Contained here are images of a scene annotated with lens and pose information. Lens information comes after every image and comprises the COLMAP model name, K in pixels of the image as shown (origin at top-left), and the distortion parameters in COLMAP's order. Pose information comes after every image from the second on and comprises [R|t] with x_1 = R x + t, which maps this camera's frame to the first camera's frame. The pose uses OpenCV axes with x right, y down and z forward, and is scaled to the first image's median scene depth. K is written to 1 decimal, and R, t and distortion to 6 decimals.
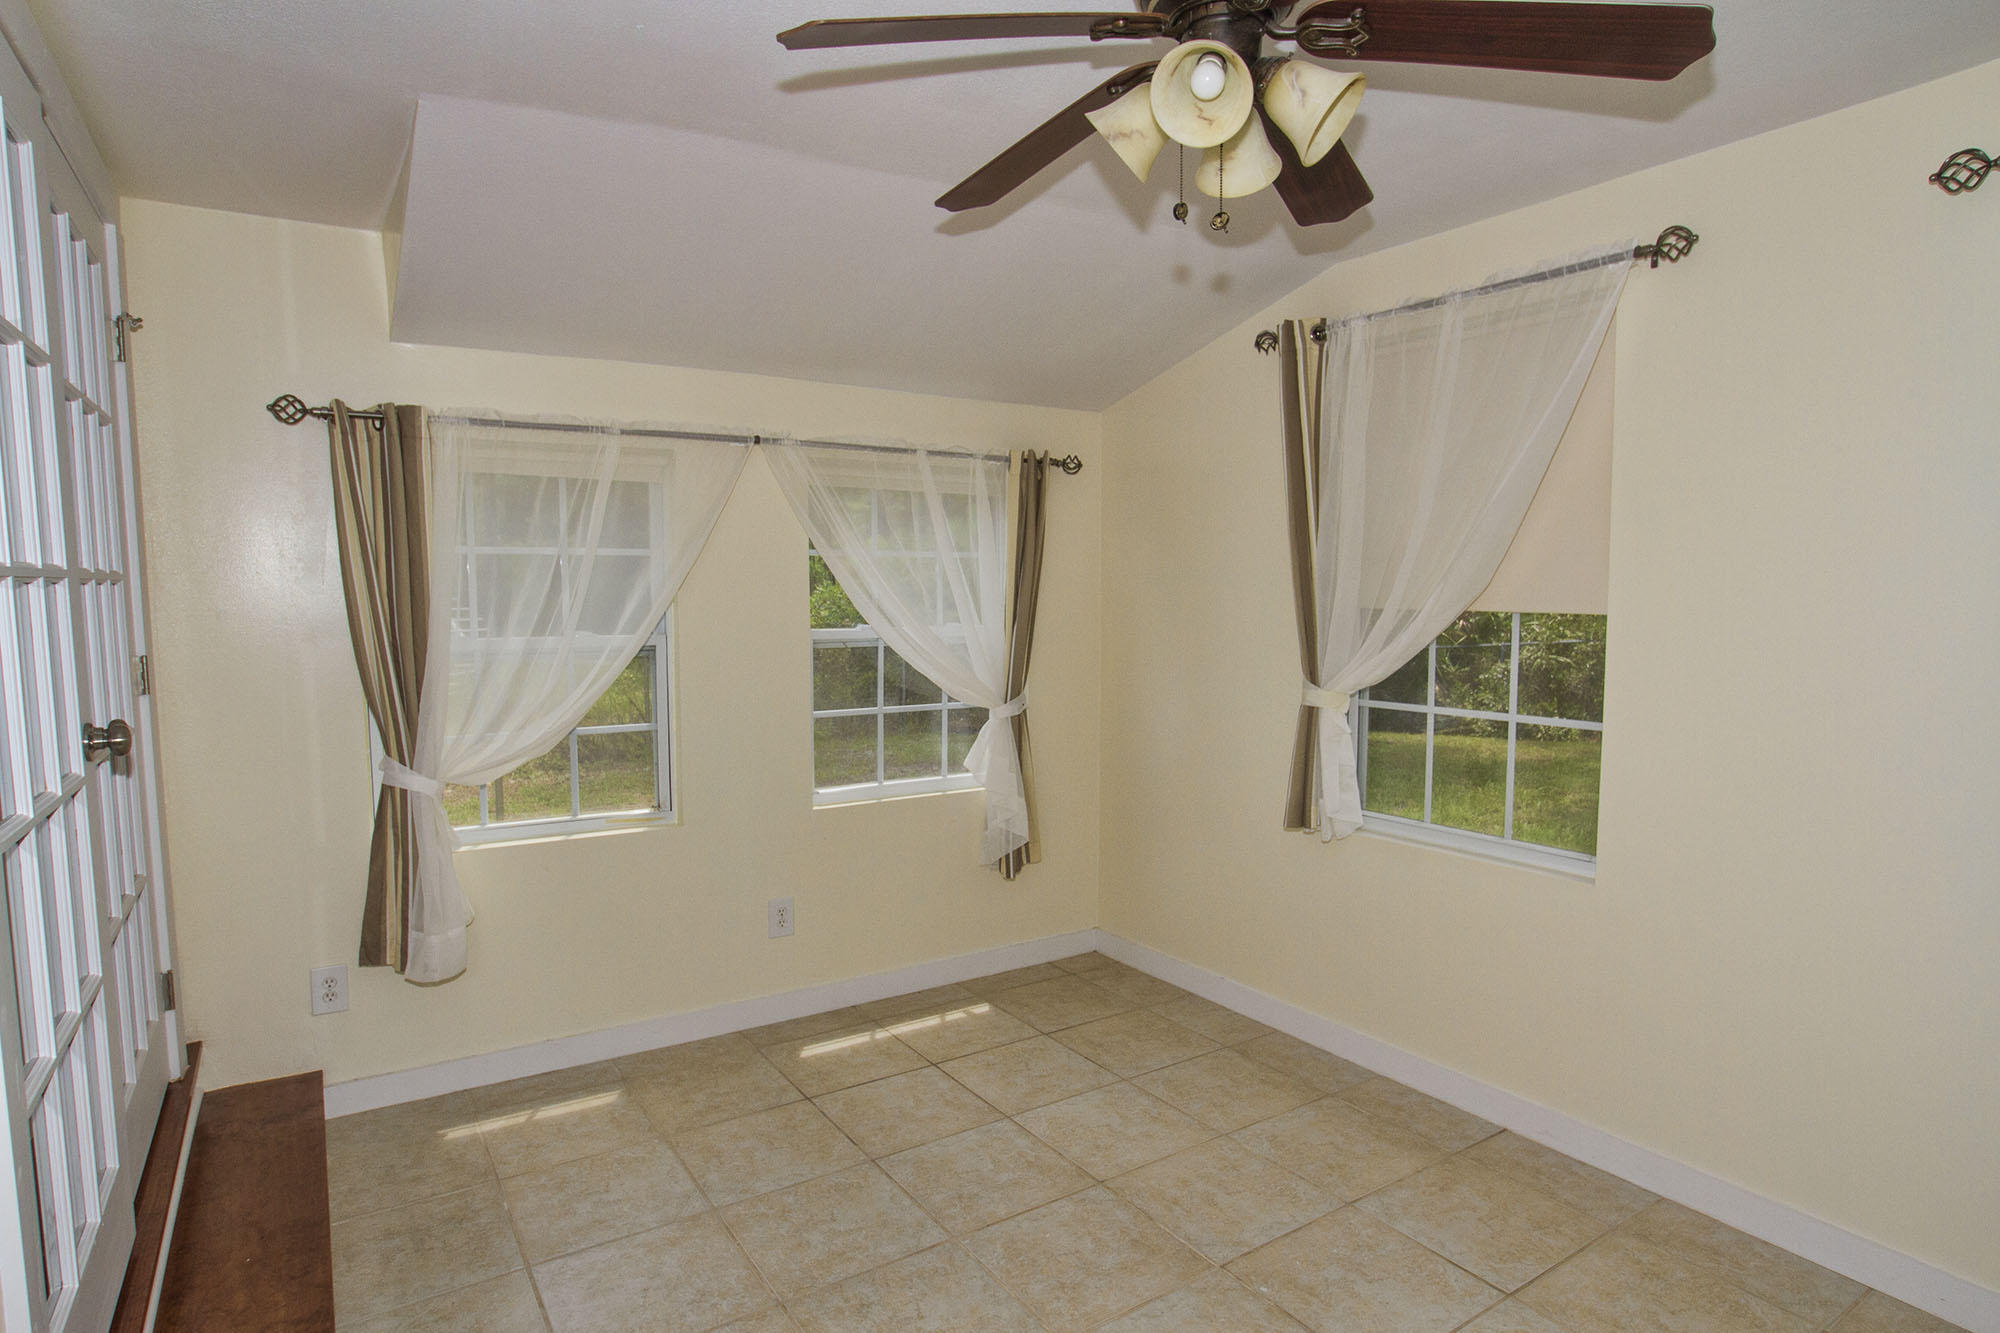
lens RADIAL K [[1096.7, 0, 1002.5], [0, 1096.7, 669.3], [0, 0, 1]] dist [-0.052910, 0.001959]
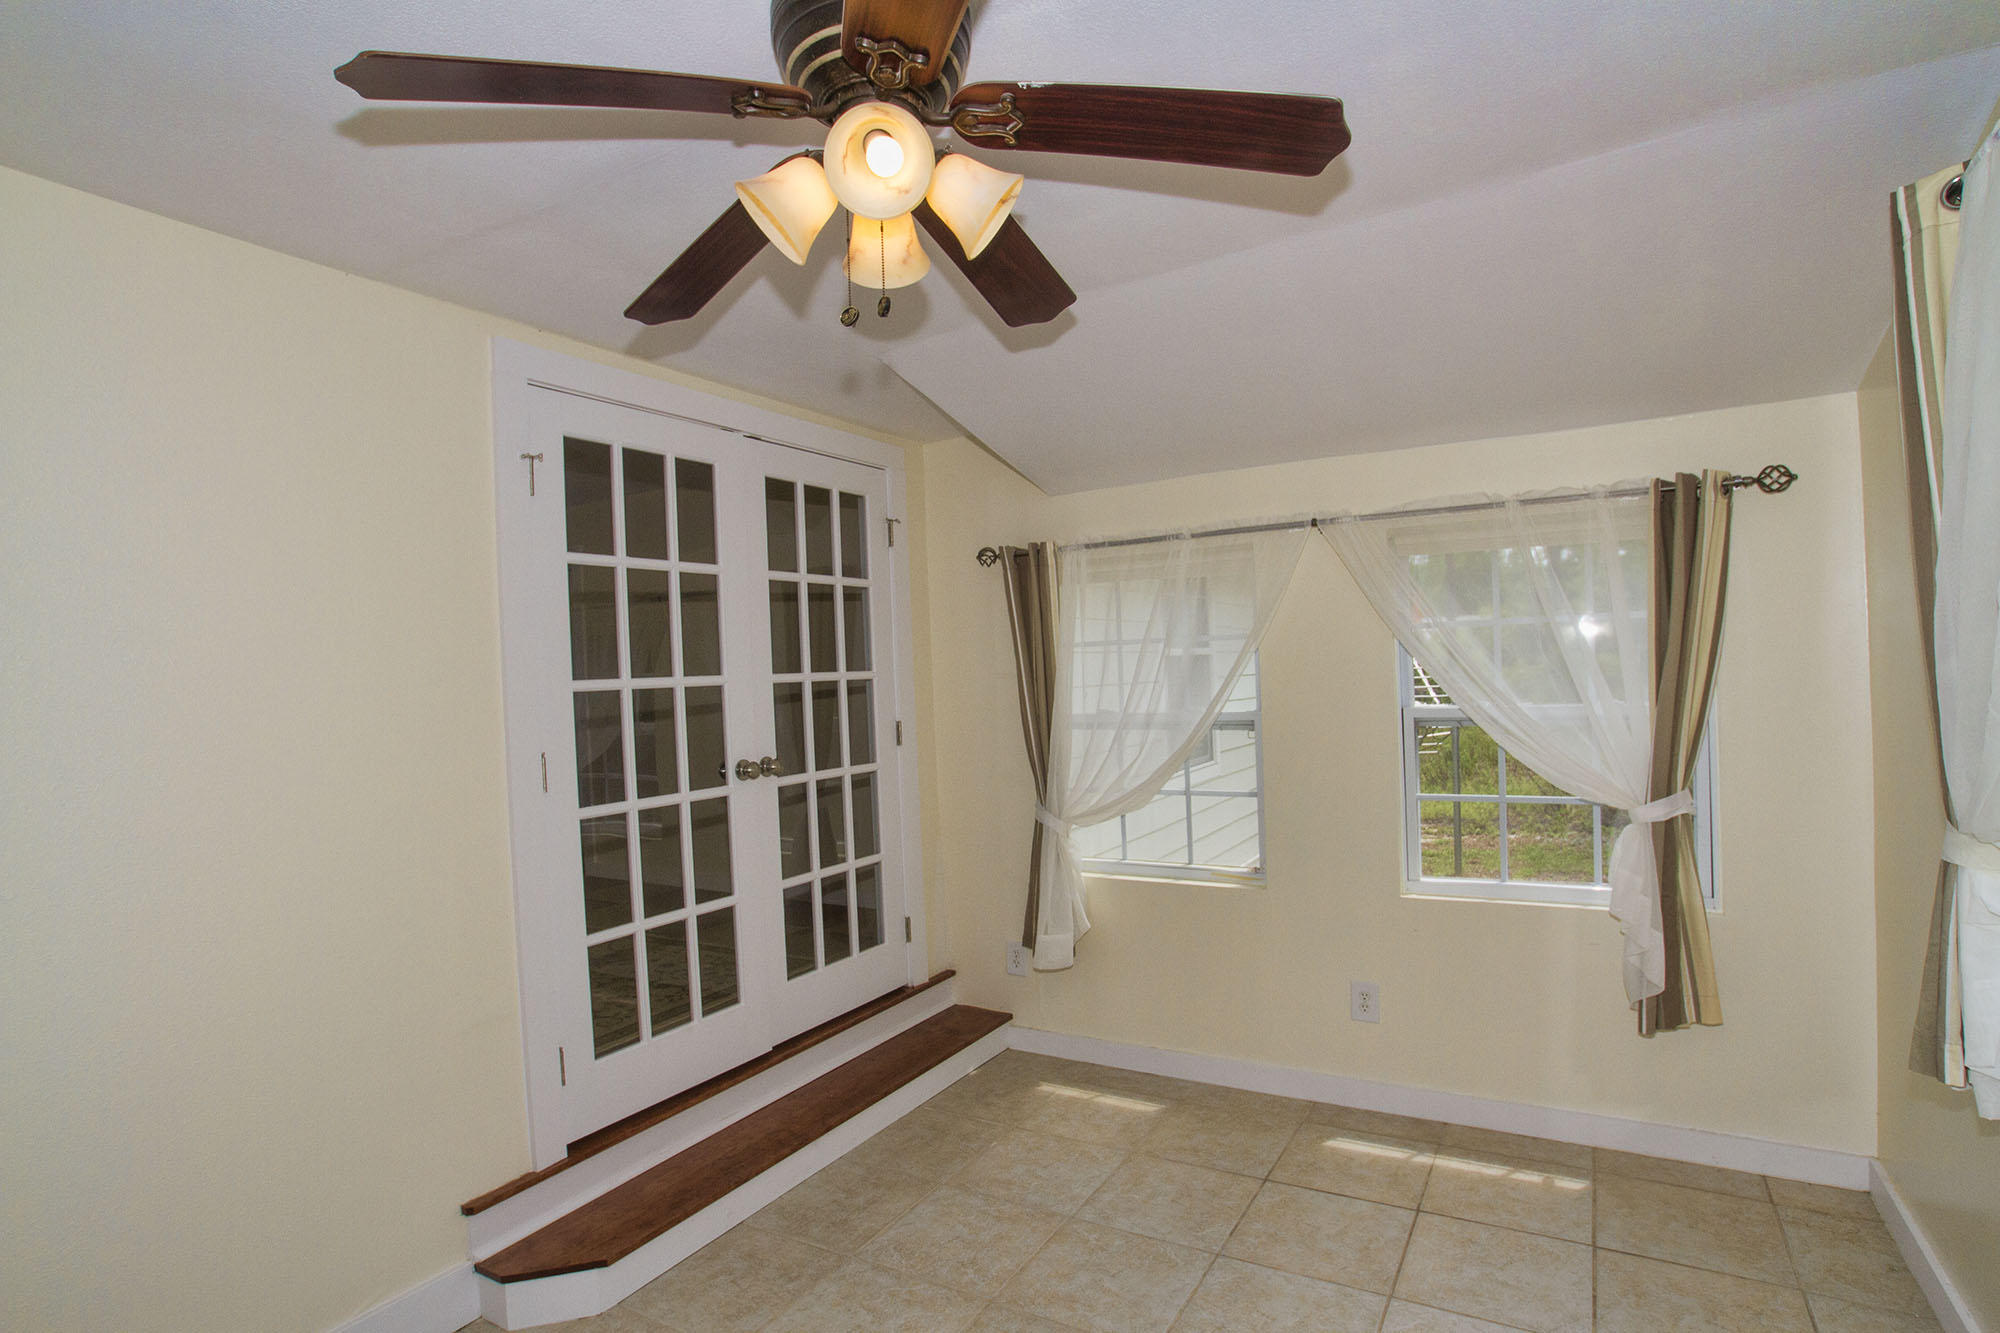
lens RADIAL K [[1001.1, 0, 1006.5], [0, 1001.1, 673.5], [0, 0, 1]] dist [-0.028820, 0.003835]
pose [[0.464467, -0.011804, -0.885512, 0.471123], [-0.027560, 0.999234, -0.027775, -0.034245], [0.885162, 0.037306, 0.463786, 0.312916]]
